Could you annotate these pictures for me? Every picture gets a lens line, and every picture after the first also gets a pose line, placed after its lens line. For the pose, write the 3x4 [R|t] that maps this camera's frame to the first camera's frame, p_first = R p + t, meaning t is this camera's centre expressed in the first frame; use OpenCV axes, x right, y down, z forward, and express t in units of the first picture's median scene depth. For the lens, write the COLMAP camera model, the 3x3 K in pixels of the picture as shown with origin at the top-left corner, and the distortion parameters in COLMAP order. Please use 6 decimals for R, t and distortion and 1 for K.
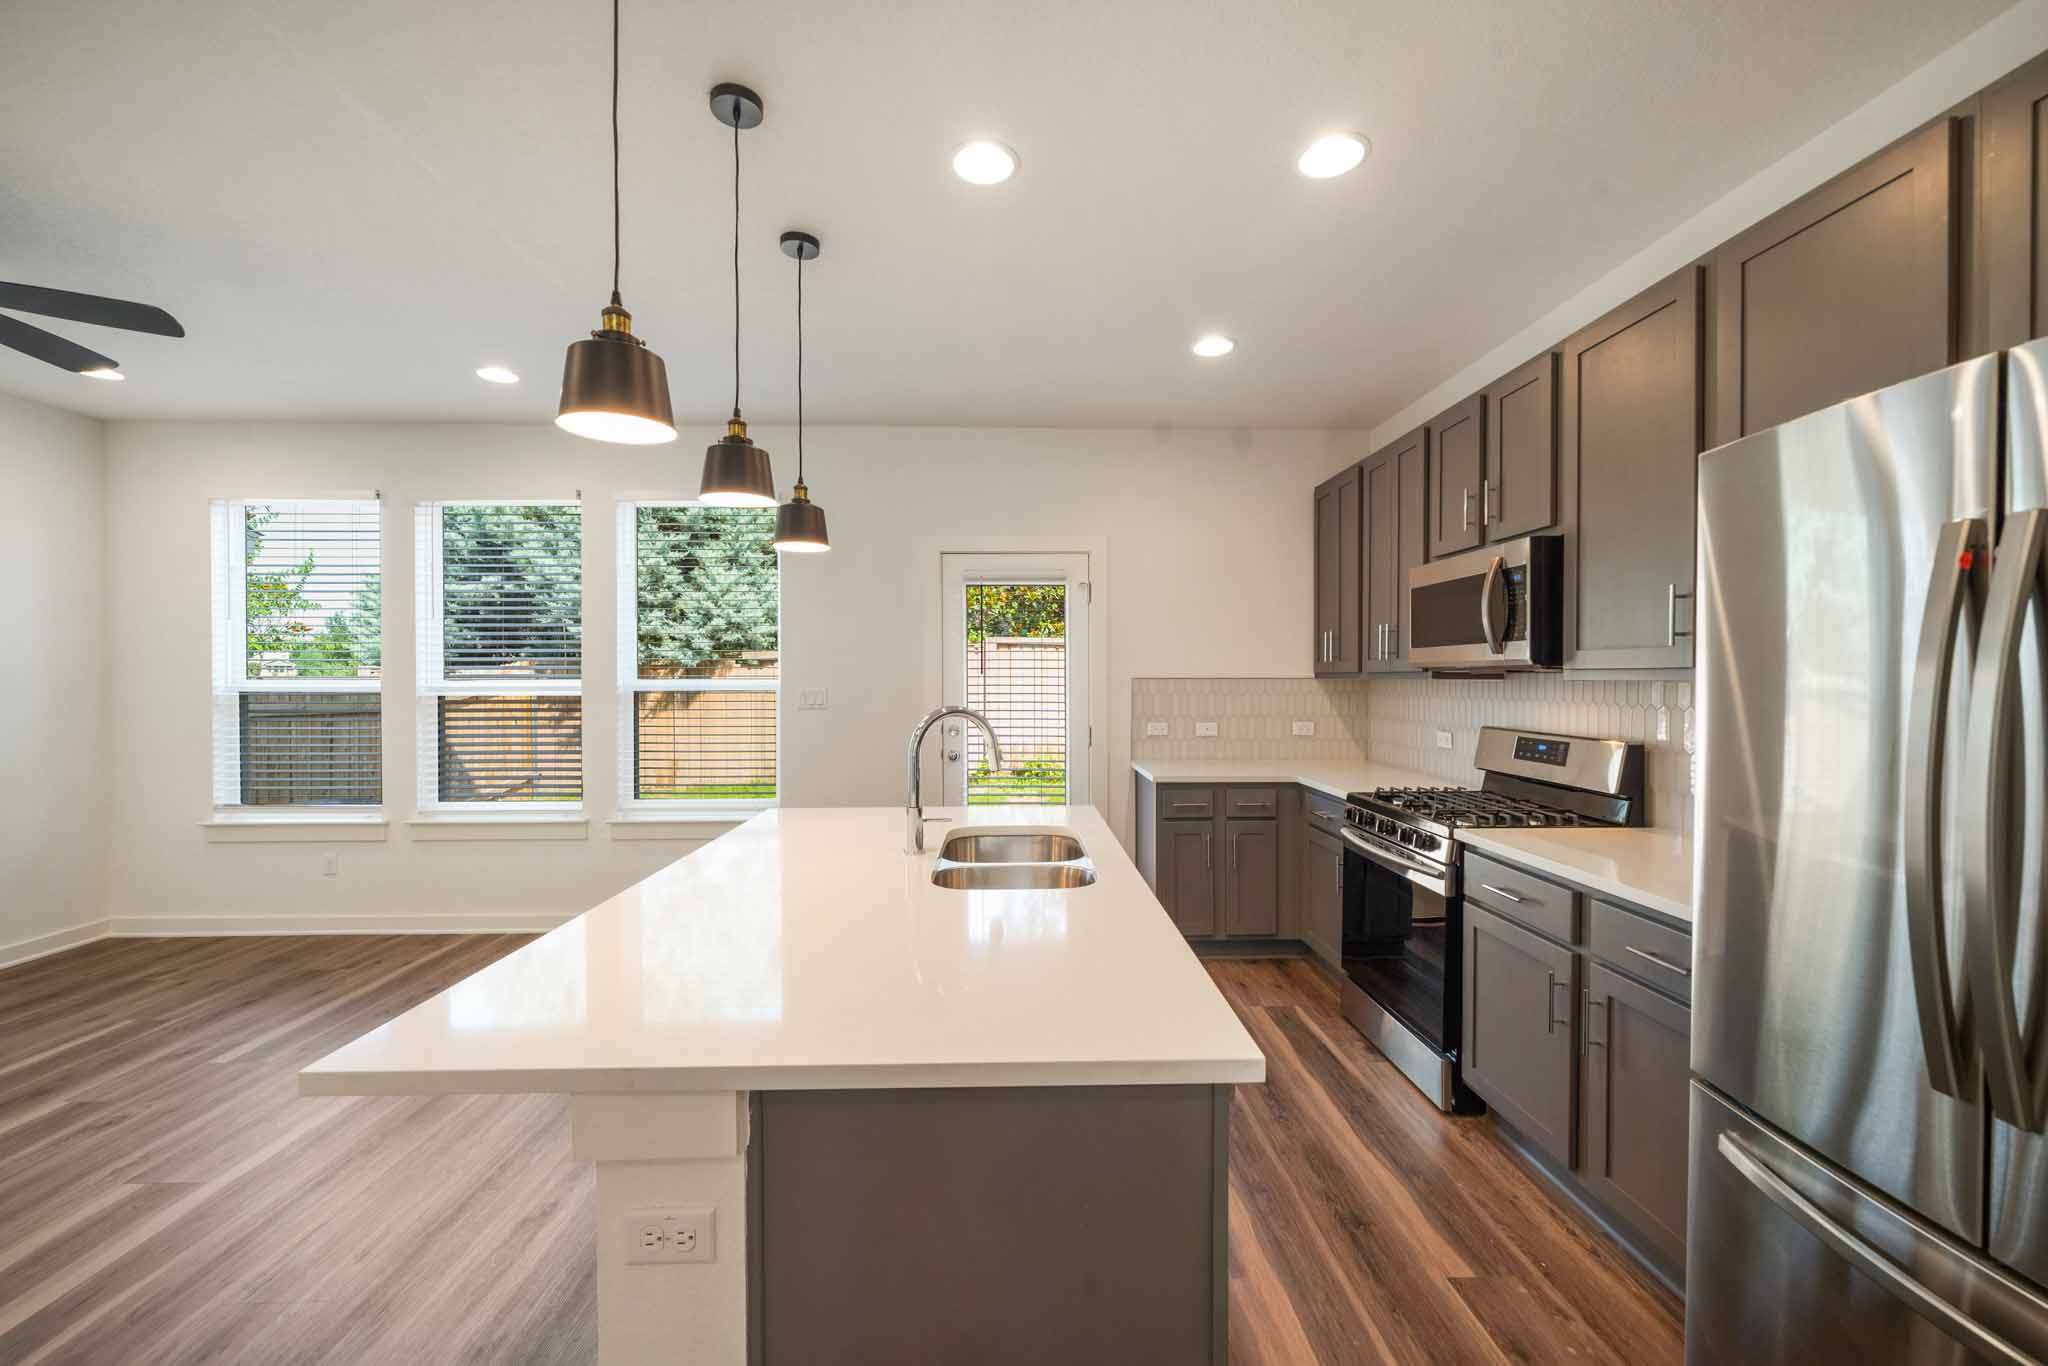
lens RADIAL K [[804.2, 0, 1024.0], [0, 804.2, 683.0], [0, 0, 1]] dist [0.001128, -0.000044]
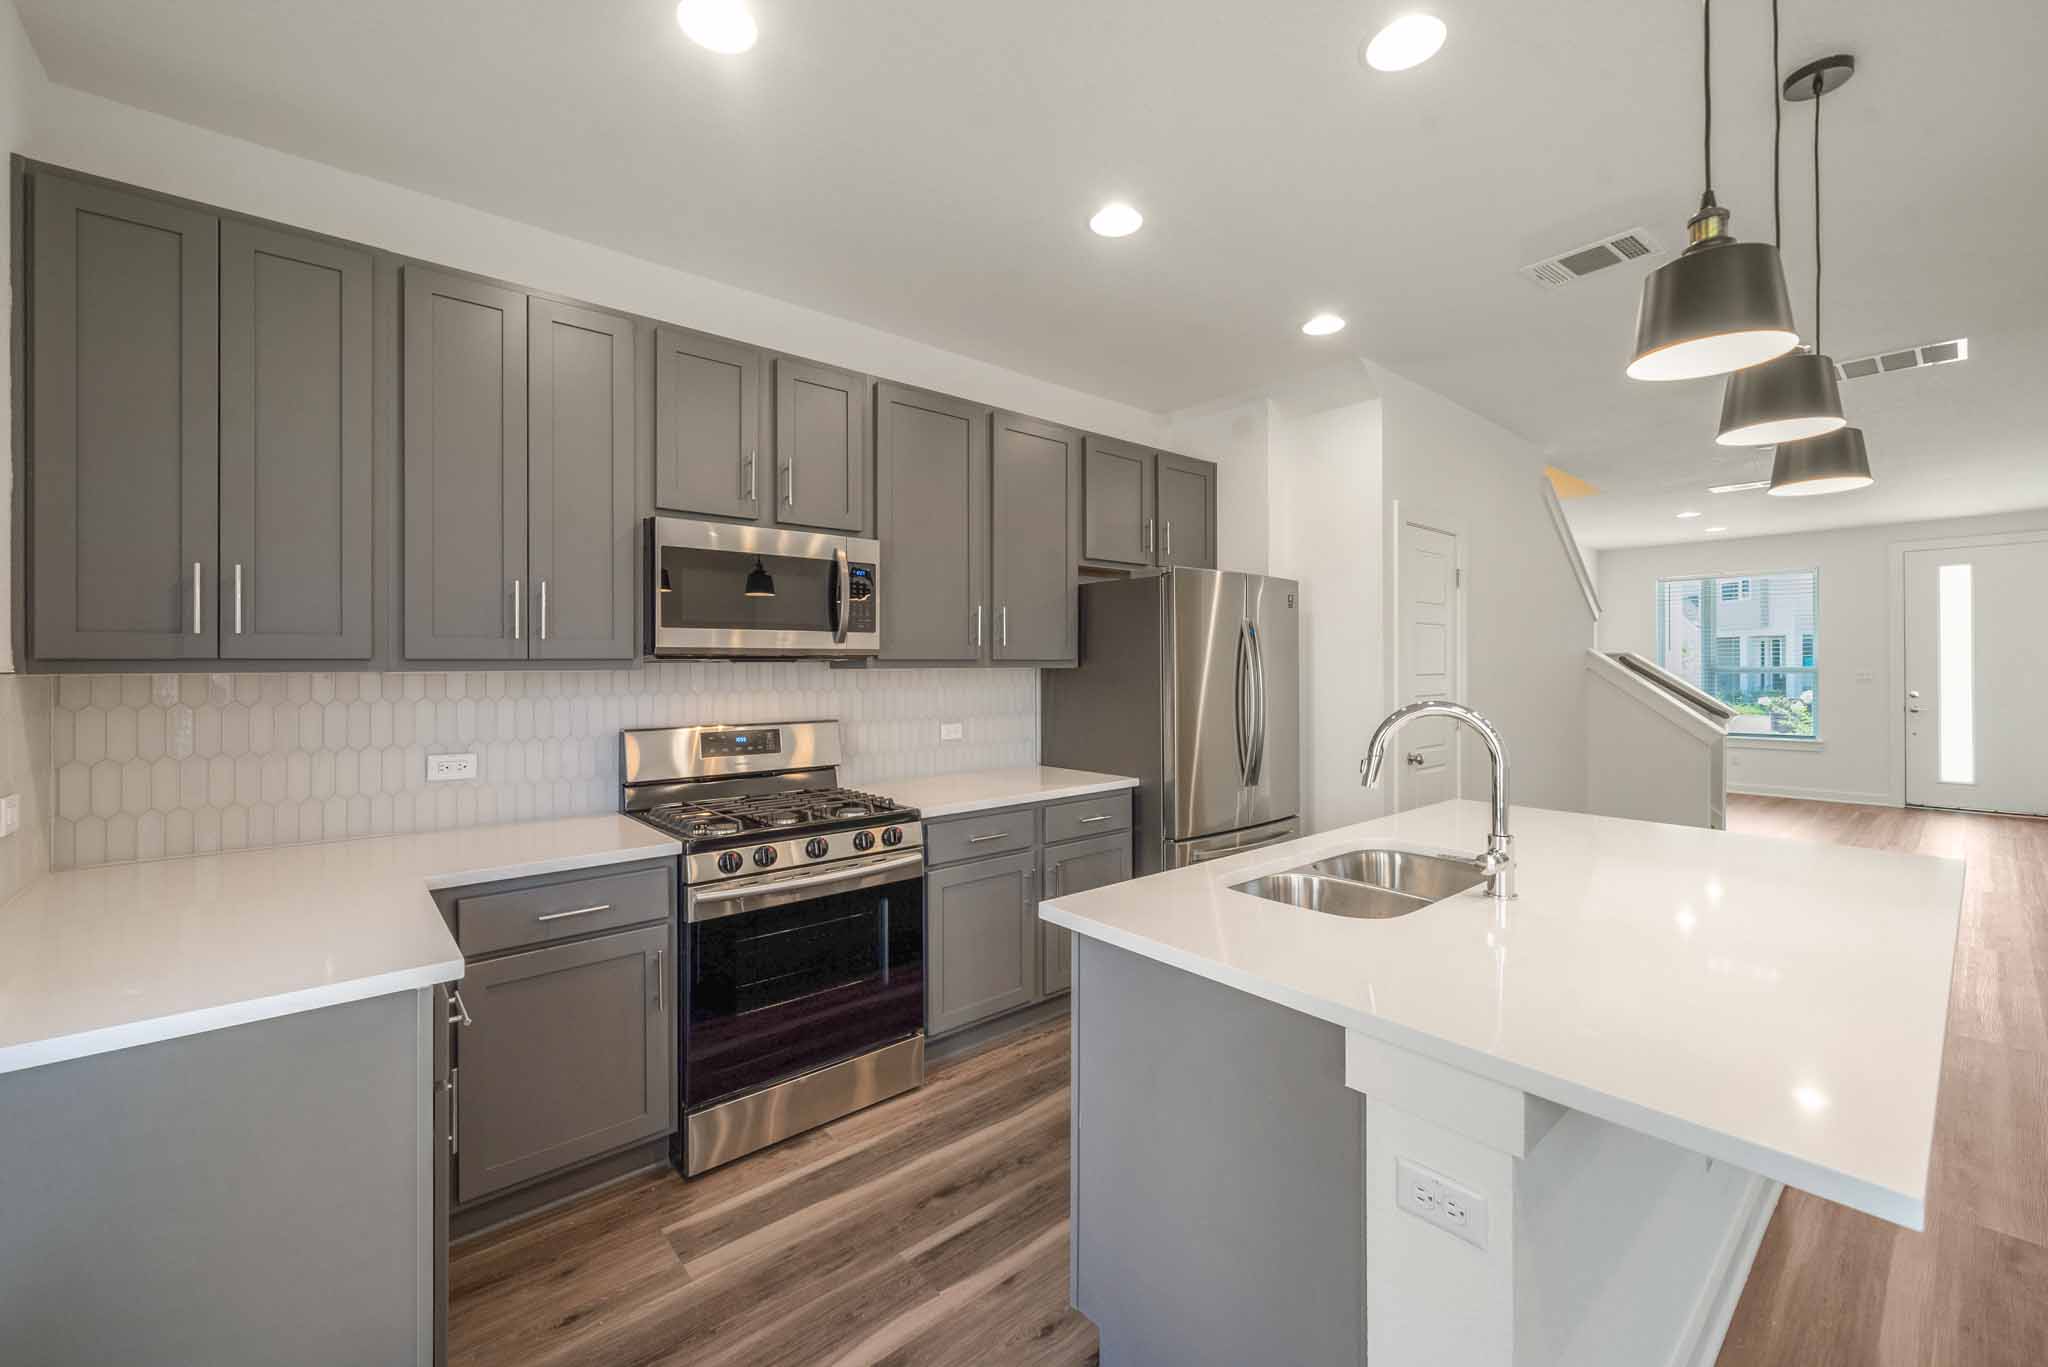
lens RADIAL K [[821.7, 0, 1008.4], [0, 821.7, 667.3], [0, 0, 1]] dist [0.000190, 0.000022]
pose [[-0.624948, 0.000915, 0.780666, -0.215635], [0.010459, 0.999919, 0.007201, -0.006310], [-0.780596, 0.012665, -0.624907, 0.899149]]
